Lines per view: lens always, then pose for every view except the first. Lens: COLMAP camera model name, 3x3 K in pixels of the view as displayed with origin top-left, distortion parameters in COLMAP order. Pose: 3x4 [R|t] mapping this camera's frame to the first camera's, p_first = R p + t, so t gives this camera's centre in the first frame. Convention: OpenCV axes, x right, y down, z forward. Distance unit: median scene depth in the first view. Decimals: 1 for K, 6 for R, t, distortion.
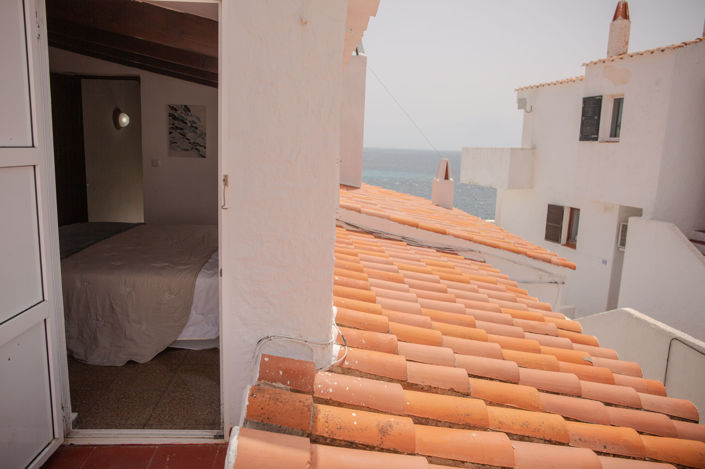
lens RADIAL K [[491.5, 0, 350.5], [0, 491.5, 225.0], [0, 0, 1]] dist [-0.100394, 0.094320]
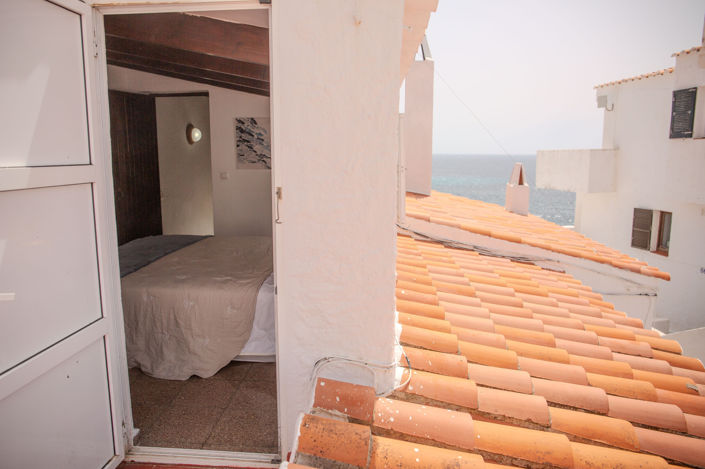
lens RADIAL K [[491.5, 0, 350.5], [0, 491.5, 225.0], [0, 0, 1]] dist [-0.100394, 0.094320]
pose [[0.989293, -0.014786, -0.145193, 0.012019], [0.012444, 0.999778, -0.017031, -0.007201], [0.145412, 0.015042, 0.989257, 0.048223]]
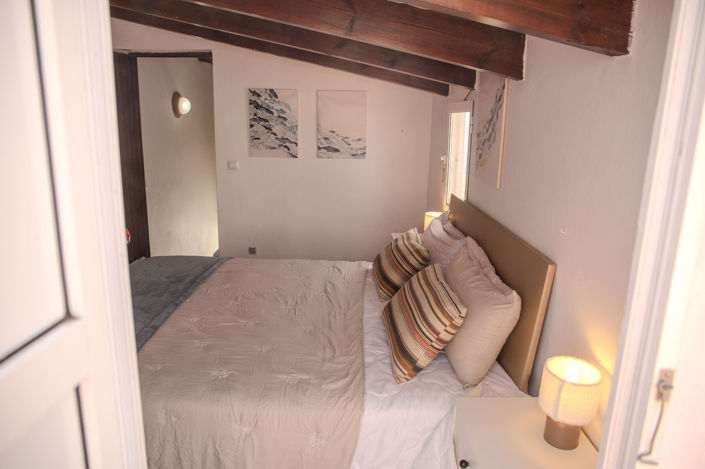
lens RADIAL K [[491.5, 0, 350.5], [0, 491.5, 225.0], [0, 0, 1]] dist [-0.100394, 0.094320]
pose [[0.996694, 0.000333, -0.081252, -0.271953], [0.004198, 0.998445, 0.055596, -0.134630], [0.081144, -0.055753, 0.995142, 0.421774]]
